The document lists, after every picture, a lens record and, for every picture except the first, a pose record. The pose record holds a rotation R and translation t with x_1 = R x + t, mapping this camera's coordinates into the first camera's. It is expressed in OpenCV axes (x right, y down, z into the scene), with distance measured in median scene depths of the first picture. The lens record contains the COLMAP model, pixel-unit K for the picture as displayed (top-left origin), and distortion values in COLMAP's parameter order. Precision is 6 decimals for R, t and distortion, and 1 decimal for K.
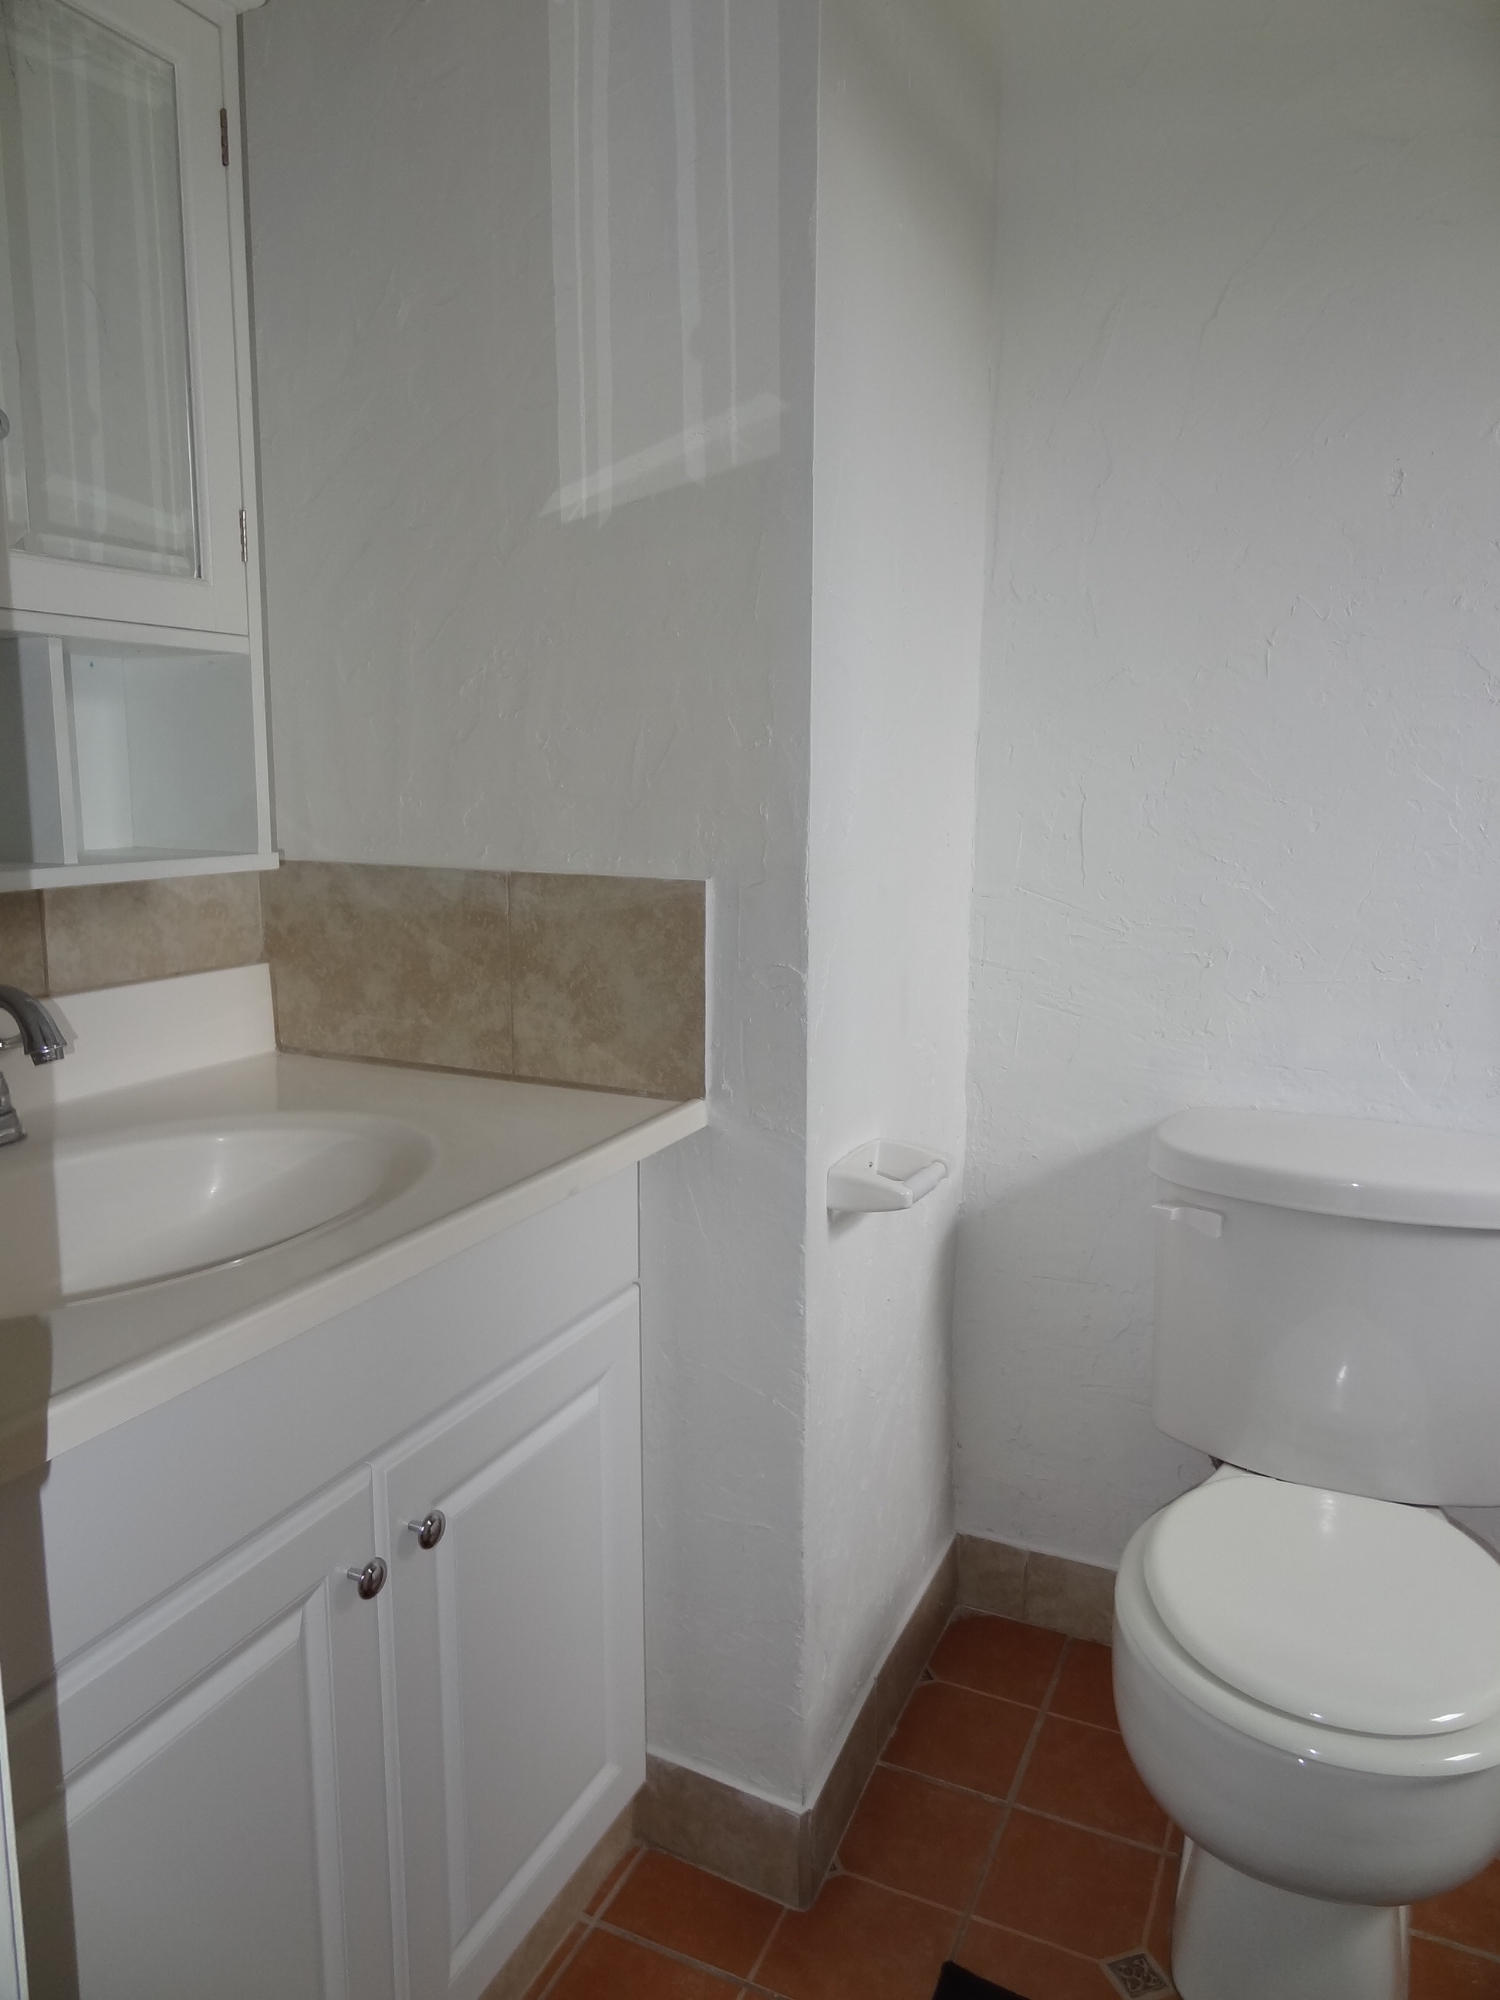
lens RADIAL K [[1396.1, 0, 750.0], [0, 1396.1, 1000.0], [0, 0, 1]] dist [0.003436, 0.001749]
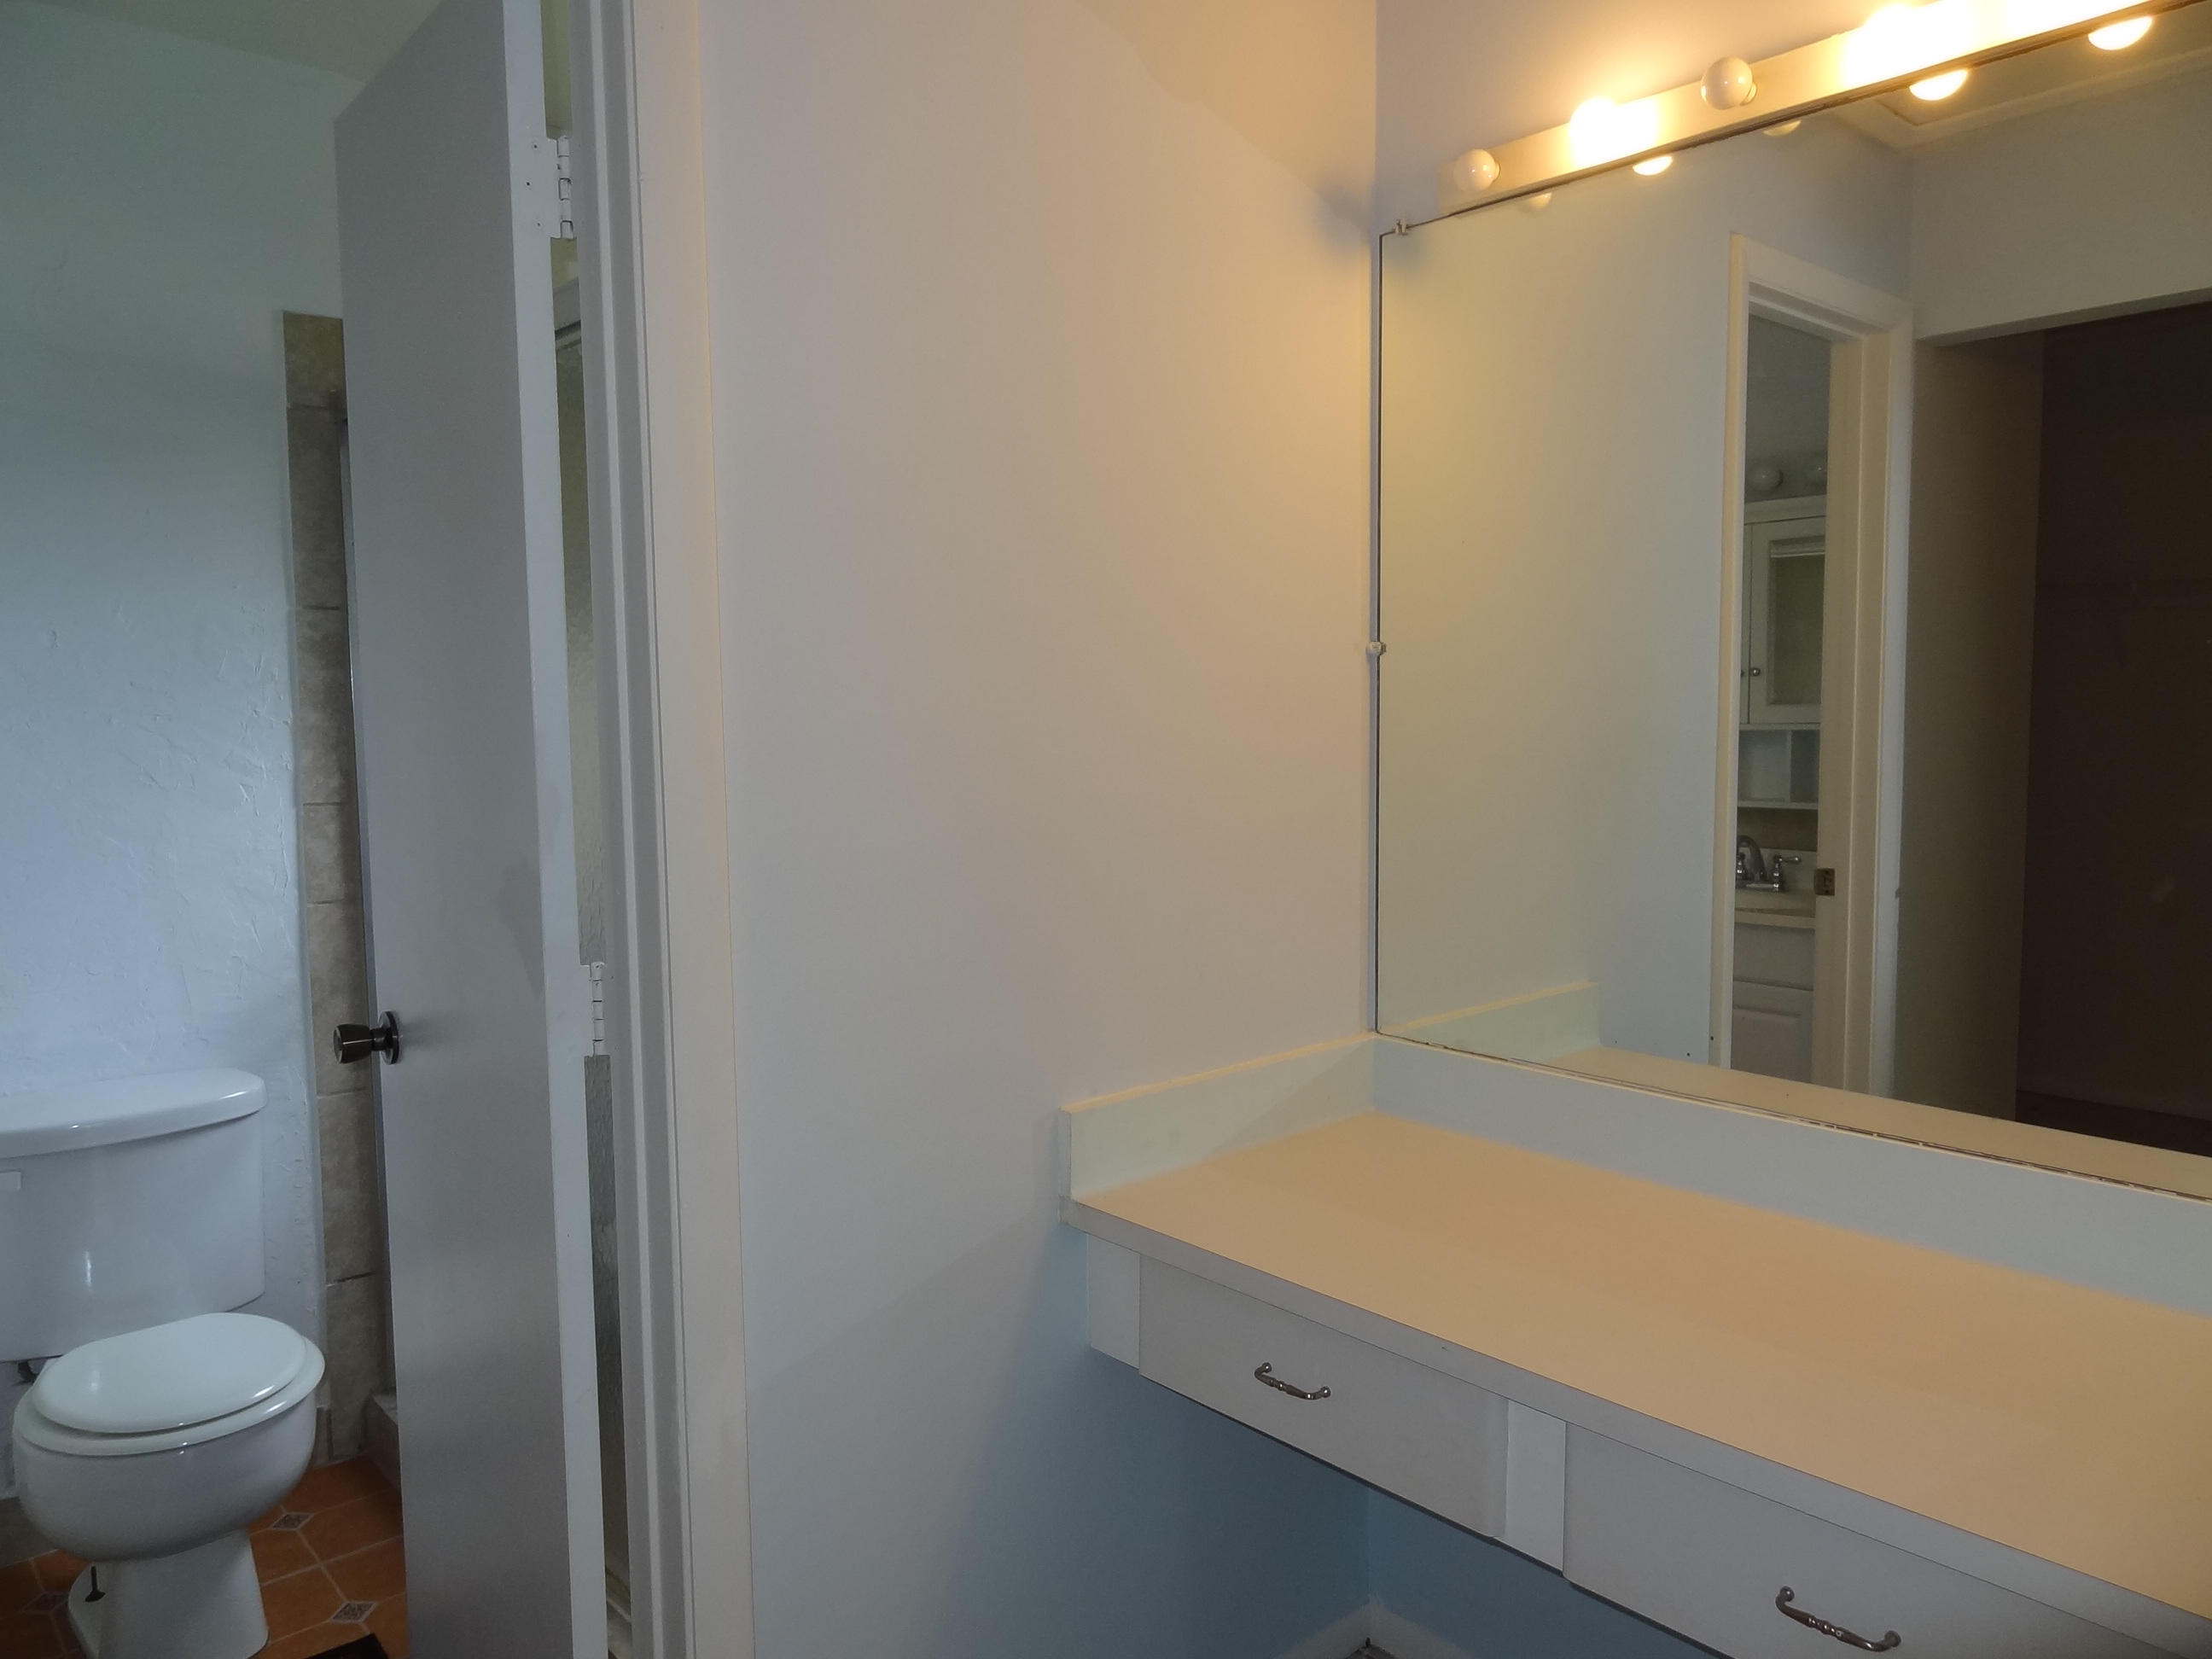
lens RADIAL K [[1544.1, 0, 1106.0], [0, 1544.1, 829.5], [0, 0, 1]] dist [0.003436, 0.001749]
pose [[0.418034, -0.086499, 0.904304, -0.530829], [0.165213, 0.986095, 0.017950, -0.024767], [-0.893282, 0.141899, 0.426512, -0.610583]]
